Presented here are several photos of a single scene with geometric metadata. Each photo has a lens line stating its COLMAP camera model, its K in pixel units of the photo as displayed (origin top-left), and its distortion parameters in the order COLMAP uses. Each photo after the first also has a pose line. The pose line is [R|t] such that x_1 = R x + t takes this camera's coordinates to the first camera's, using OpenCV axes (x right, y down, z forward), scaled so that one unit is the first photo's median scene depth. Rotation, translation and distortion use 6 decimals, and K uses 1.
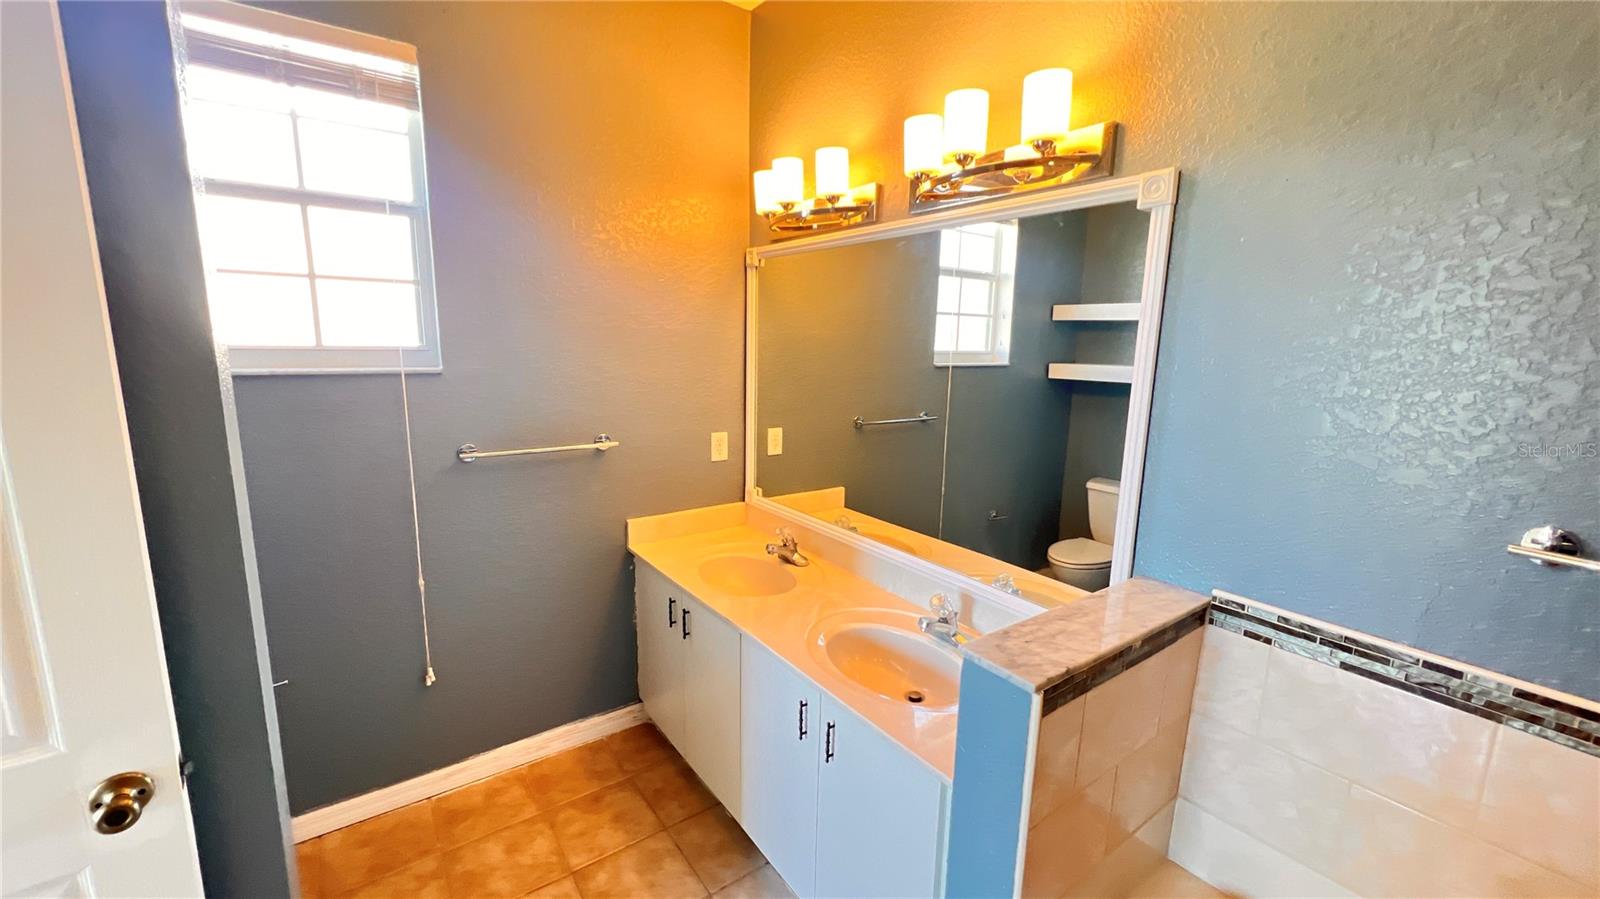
lens RADIAL K [[635.5, 0, 800.0], [0, 635.5, 449.5], [0, 0, 1]] dist [0.001726, 0.000141]
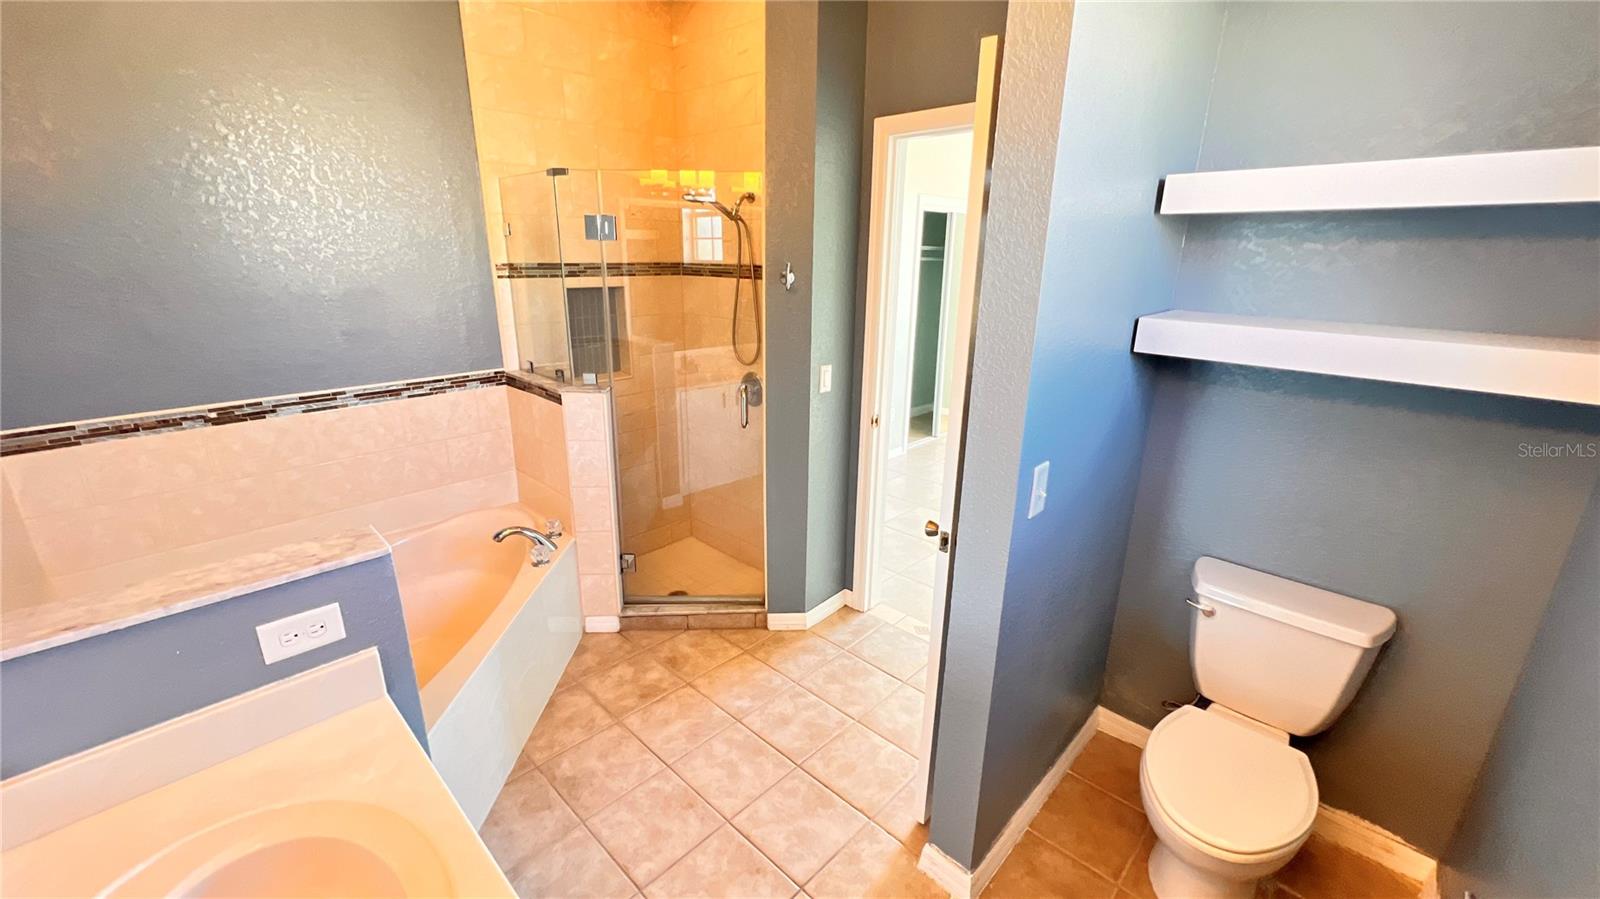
lens RADIAL K [[635.5, 0, 800.0], [0, 635.5, 449.5], [0, 0, 1]] dist [0.001726, 0.000141]
pose [[-0.982154, 0.018027, -0.187211, -0.251462], [-0.069175, 0.891000, 0.448702, -0.390210], [0.174893, 0.453645, -0.873853, 1.940116]]
